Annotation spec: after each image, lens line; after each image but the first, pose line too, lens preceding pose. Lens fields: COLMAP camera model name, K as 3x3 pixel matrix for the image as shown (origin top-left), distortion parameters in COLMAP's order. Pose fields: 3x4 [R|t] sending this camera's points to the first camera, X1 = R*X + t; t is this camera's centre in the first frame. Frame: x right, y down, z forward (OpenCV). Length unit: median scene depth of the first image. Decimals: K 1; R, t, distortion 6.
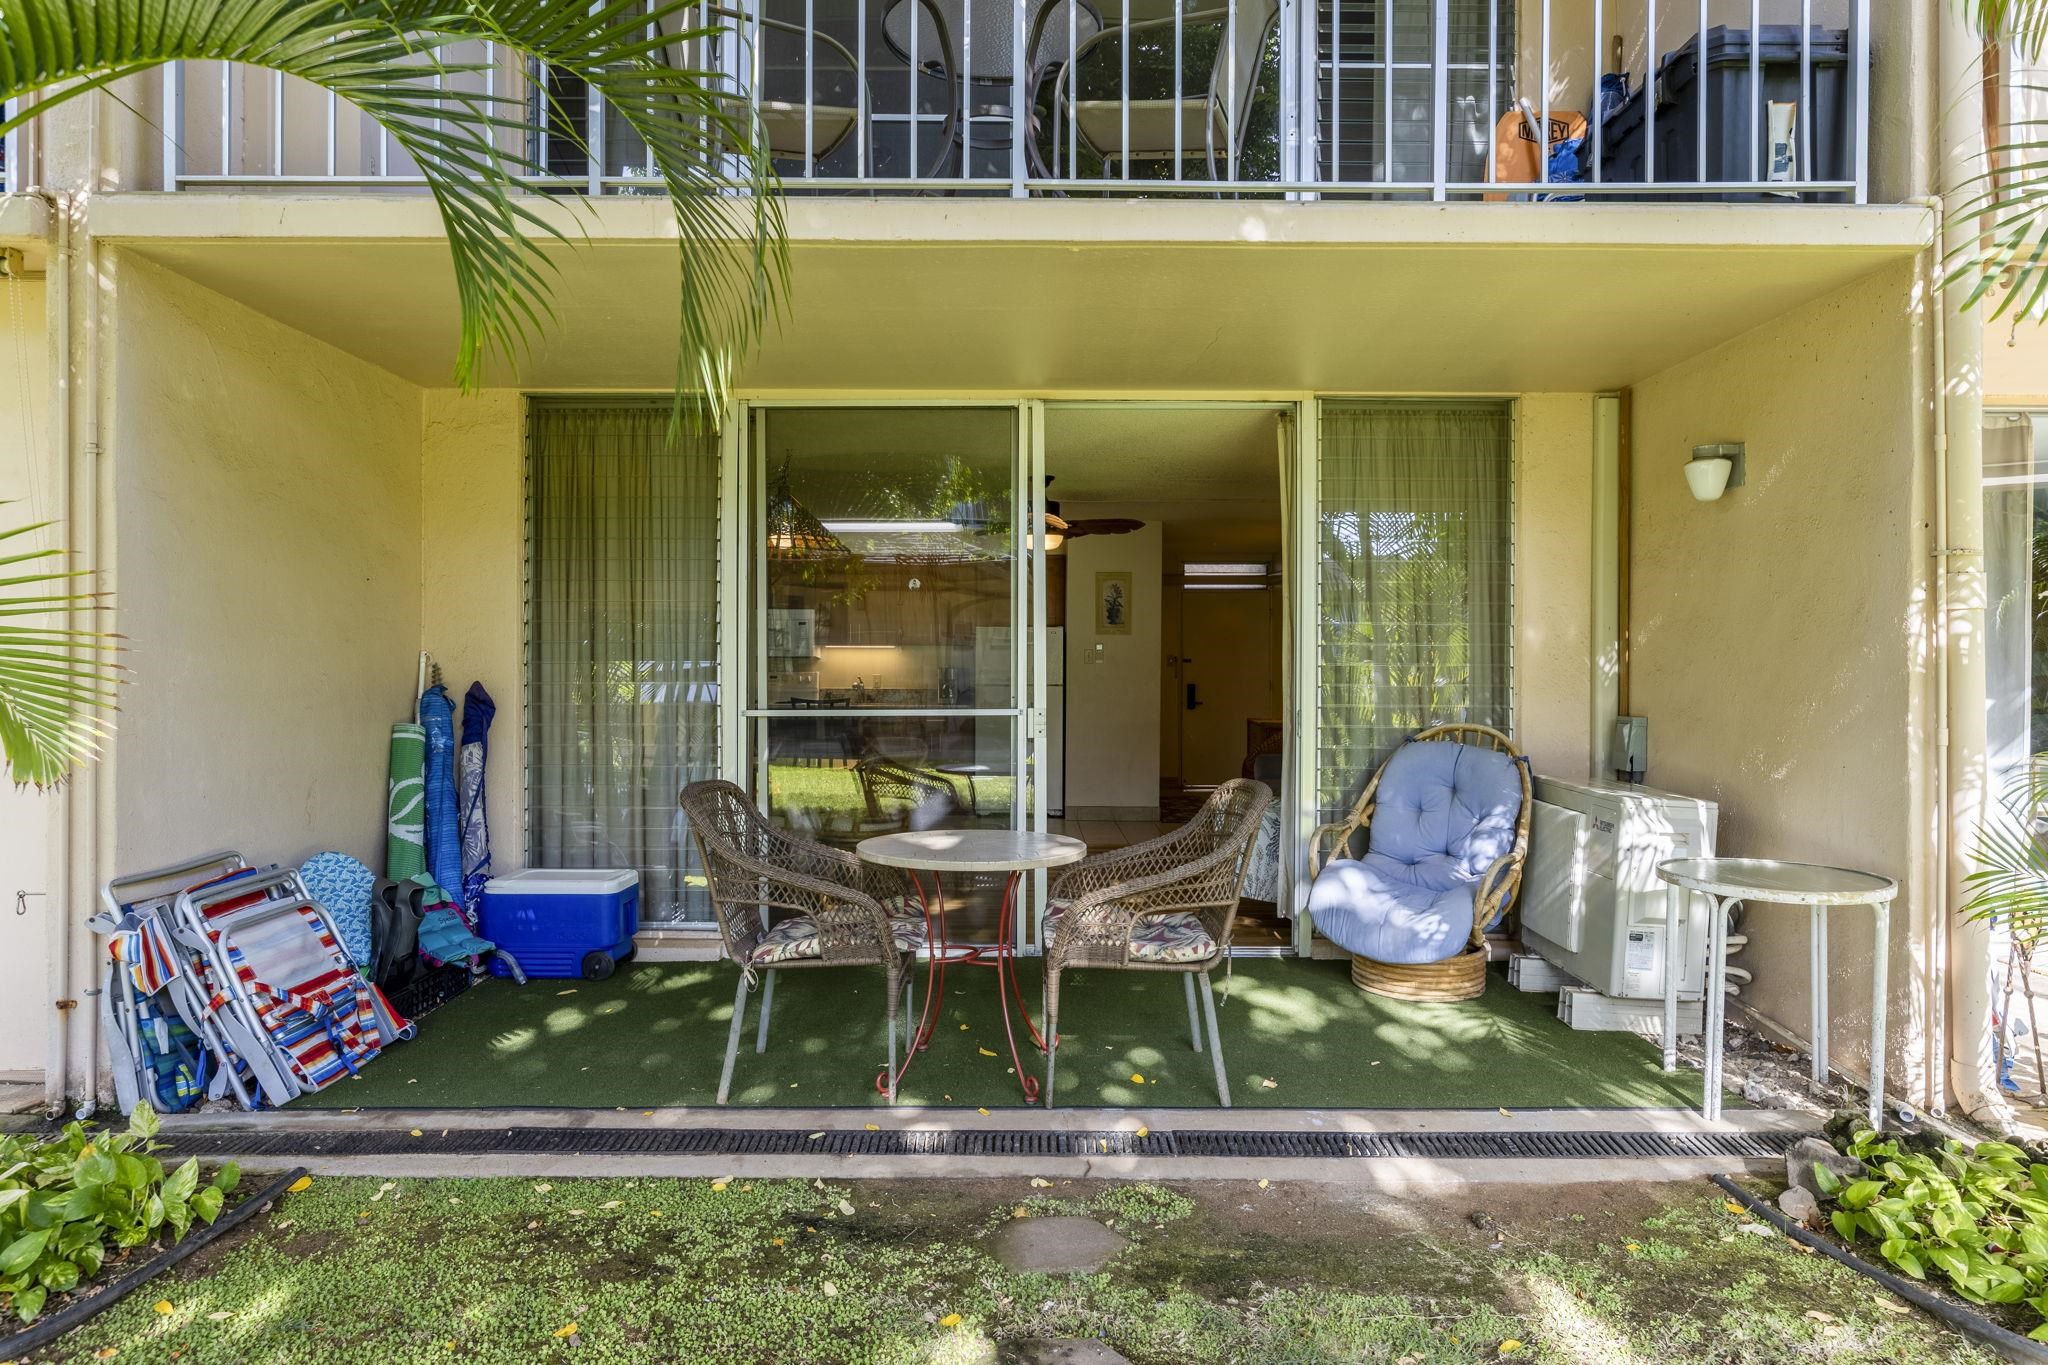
lens RADIAL K [[1248.6, 0, 1044.8], [0, 1248.6, 669.7], [0, 0, 1]] dist [-0.005142, -0.000319]
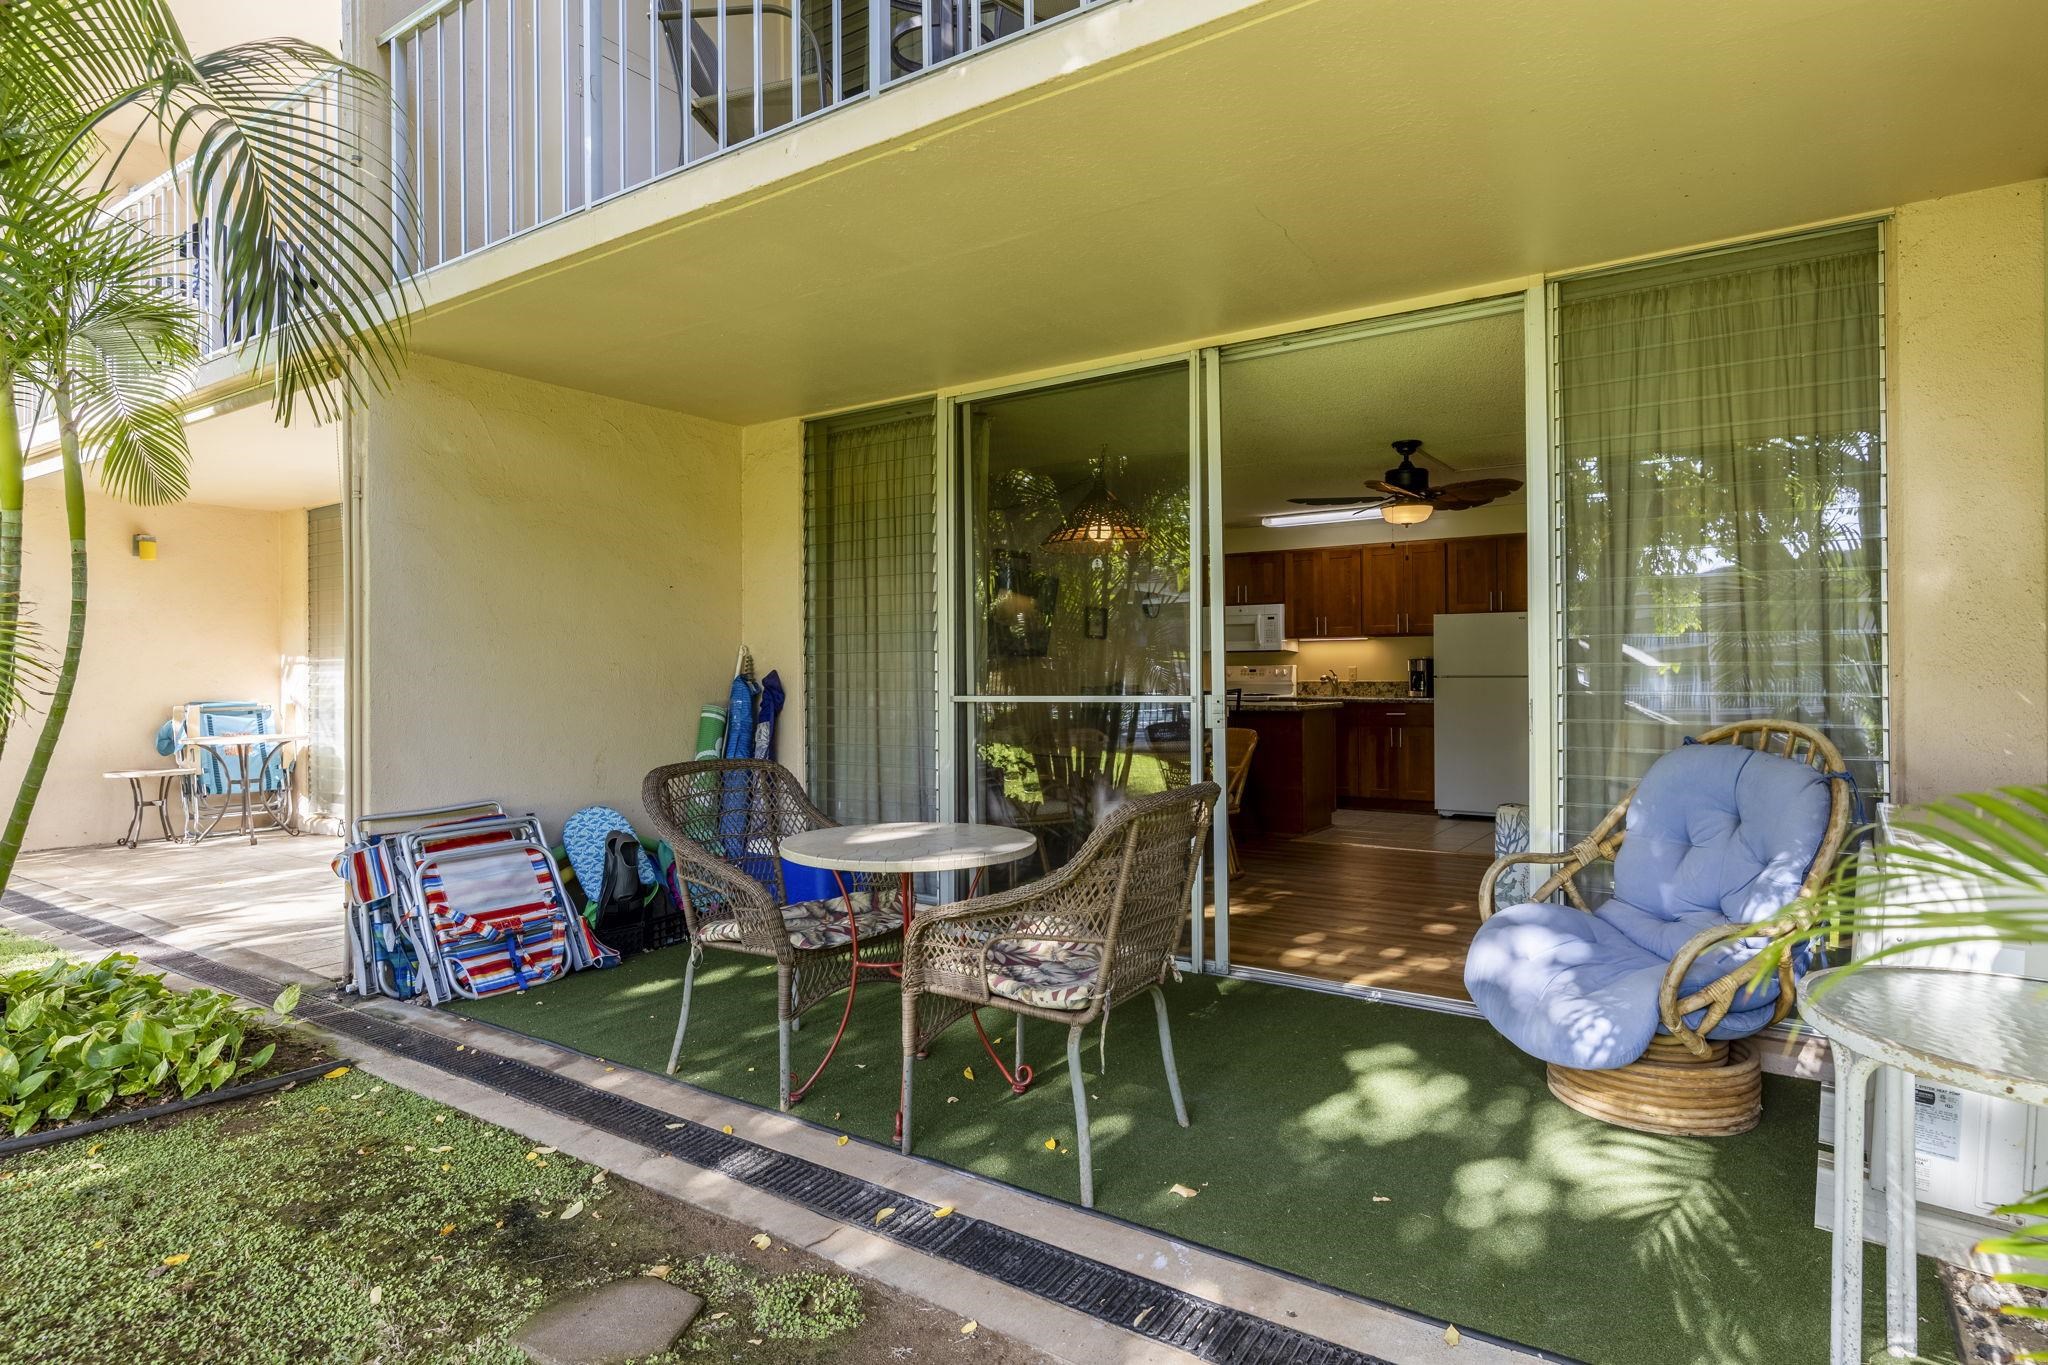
lens RADIAL K [[1110.7, 0, 1034.1], [0, 1110.7, 662.8], [0, 0, 1]] dist [-0.000249, -0.001063]
pose [[0.823013, -0.012682, -0.567881, 0.458633], [0.008613, 0.999914, -0.009848, 0.019818], [0.567957, 0.003214, 0.823052, 0.375737]]
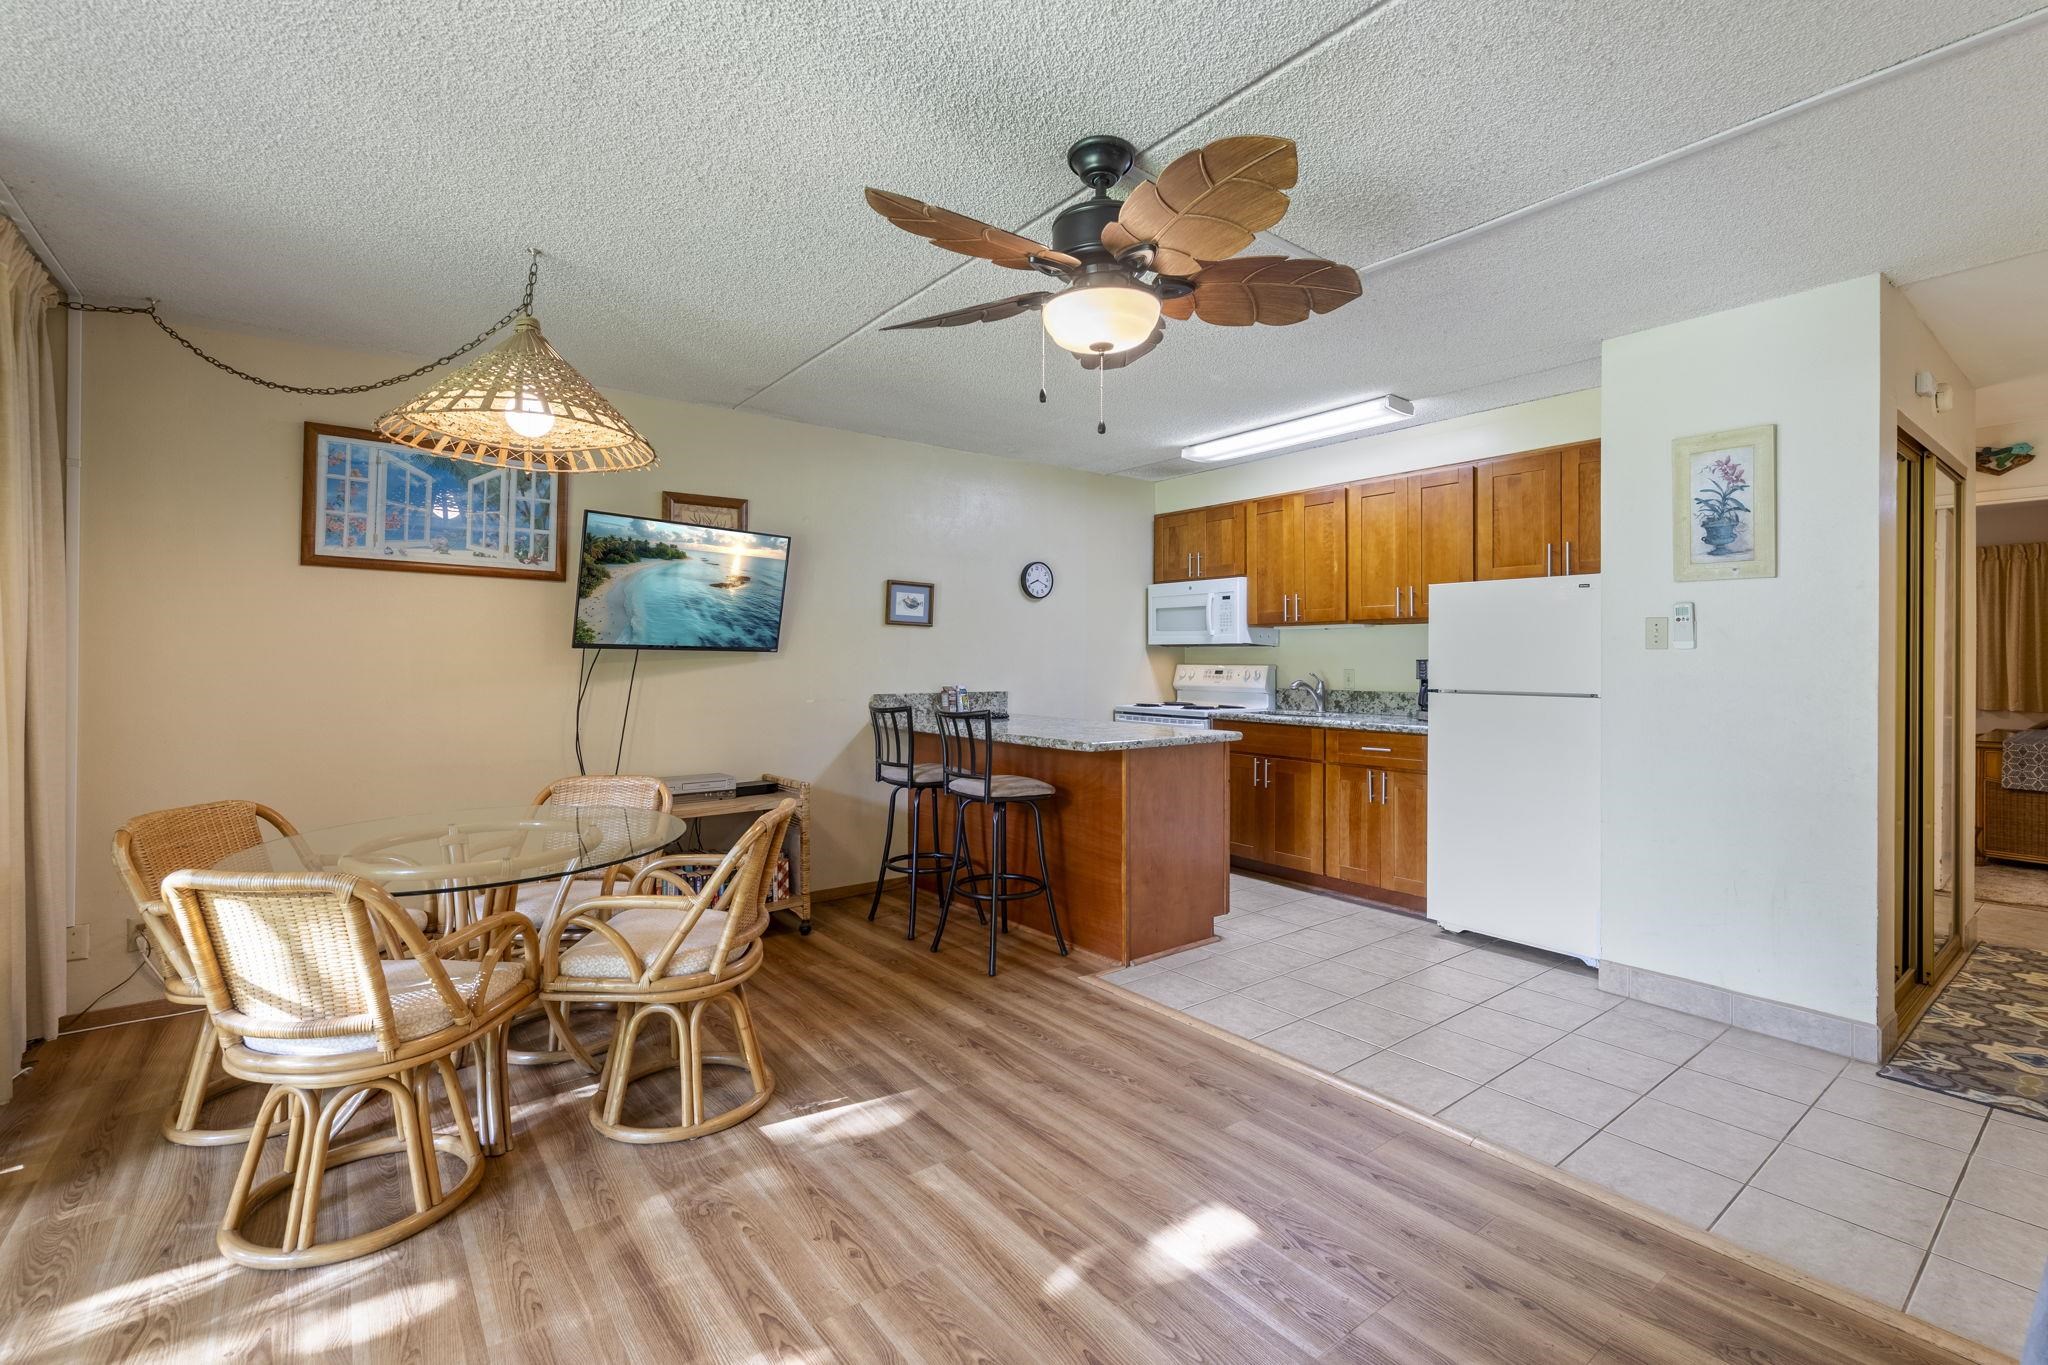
lens RADIAL K [[895.3, 0, 1009.4], [0, 895.3, 648.6], [0, 0, 1]] dist [-0.000645, -0.000295]
pose [[0.606527, -0.008656, -0.795016, 0.387989], [-0.003924, 0.999896, -0.013881, -0.000008], [0.795053, 0.011538, 0.606430, 1.642519]]
